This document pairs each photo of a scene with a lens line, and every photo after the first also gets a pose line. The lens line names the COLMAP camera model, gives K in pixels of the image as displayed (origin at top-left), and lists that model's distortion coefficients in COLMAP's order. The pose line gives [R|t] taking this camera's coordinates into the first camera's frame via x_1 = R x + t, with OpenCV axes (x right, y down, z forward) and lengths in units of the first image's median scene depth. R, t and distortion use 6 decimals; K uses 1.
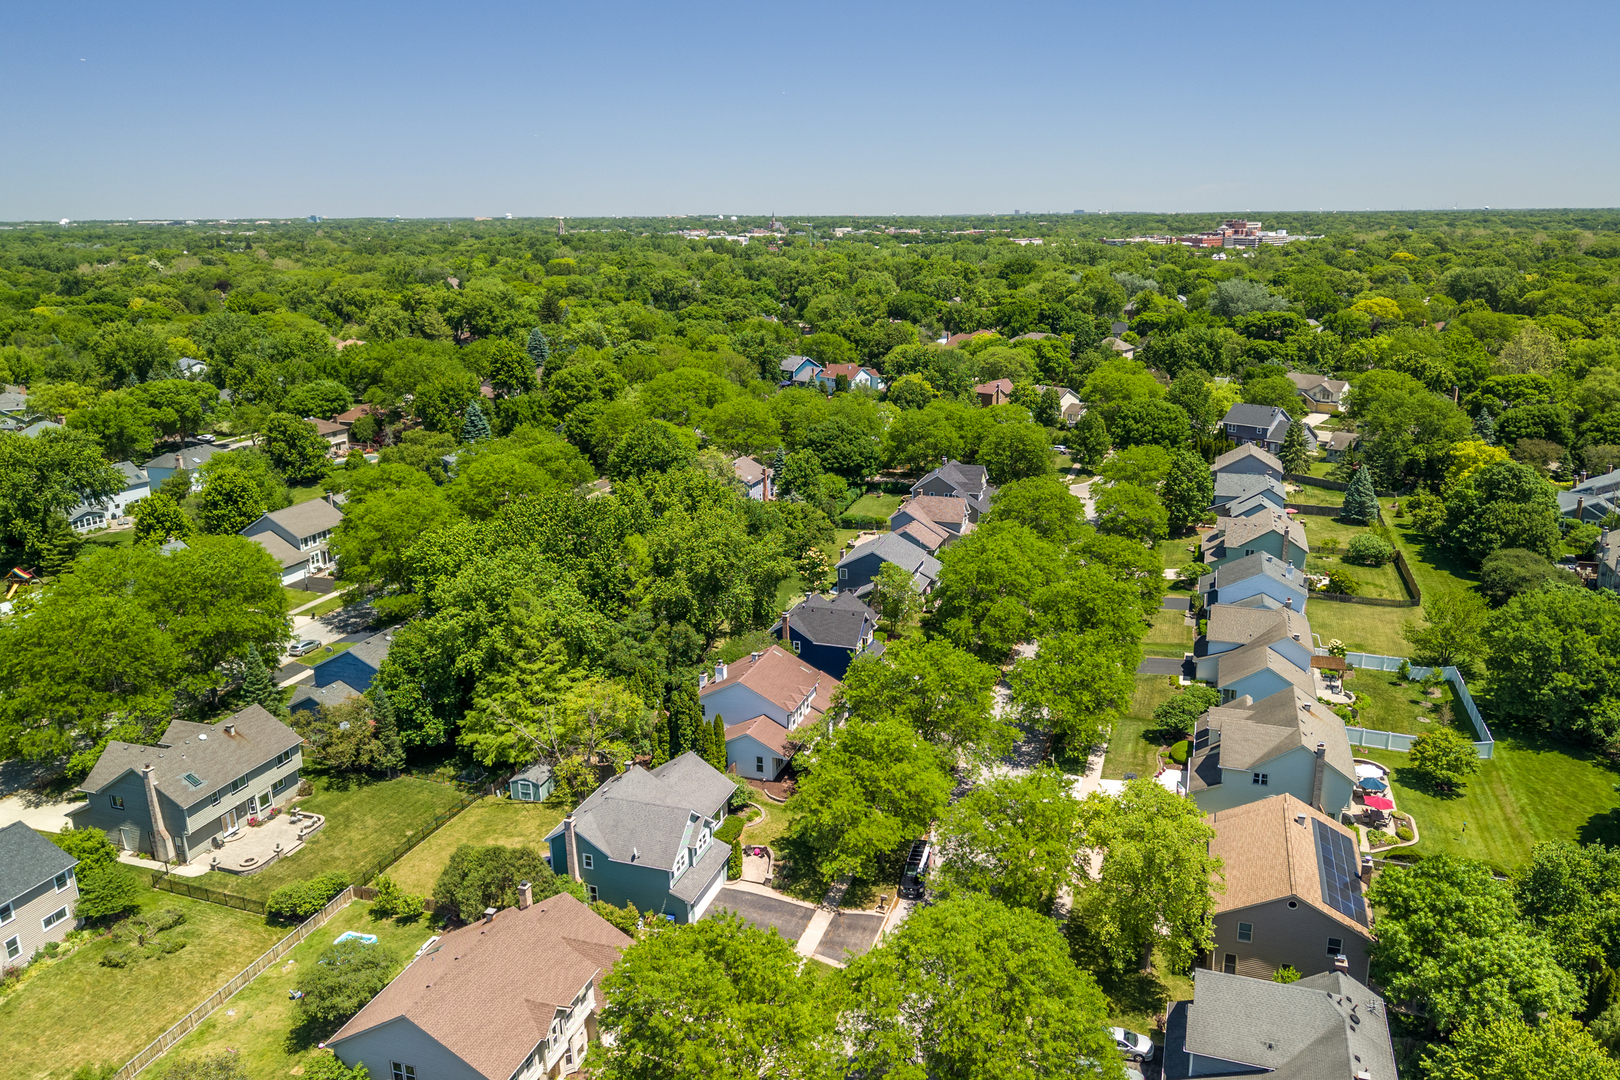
lens RADIAL K [[1088.1, 0, 810.0], [0, 1088.1, 540.0], [0, 0, 1]] dist [0.064556, -0.055271]
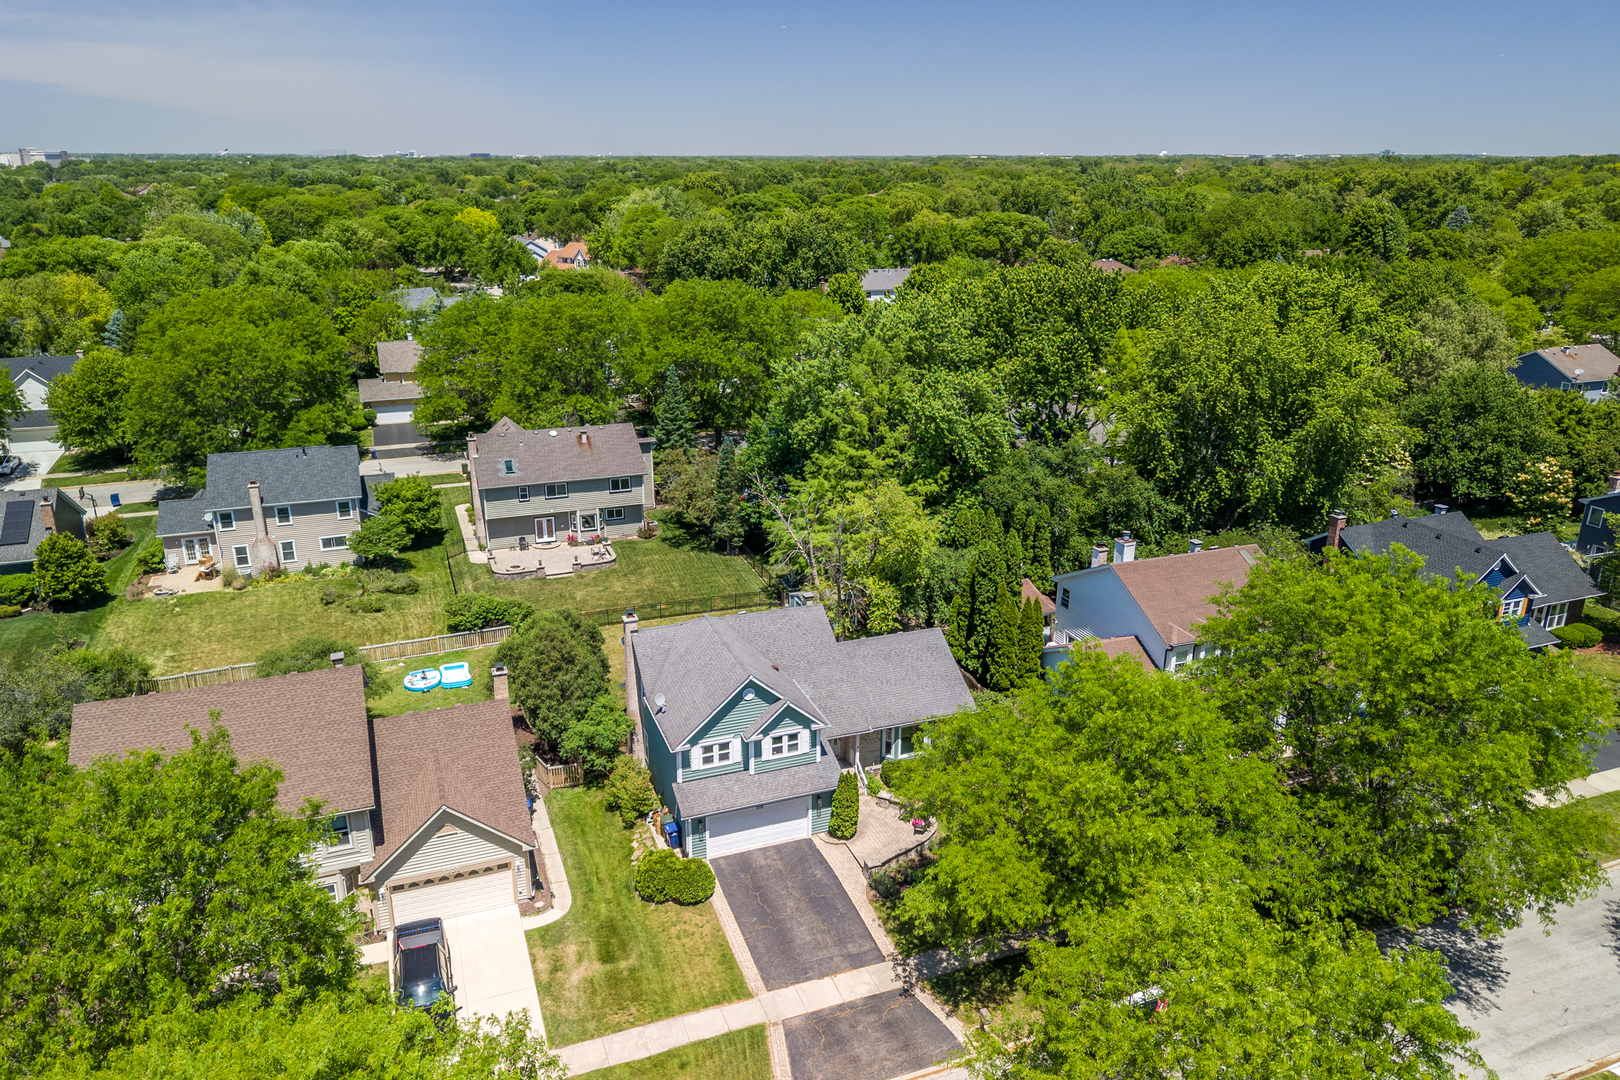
lens RADIAL K [[1109.3, 0, 801.8], [0, 1109.3, 471.6], [0, 0, 1]] dist [0.055092, -0.066144]
pose [[0.649343, 0.233896, -0.723634, 0.250402], [-0.233160, 0.966935, 0.103313, 0.062517], [0.723871, 0.101637, 0.682408, 0.496348]]
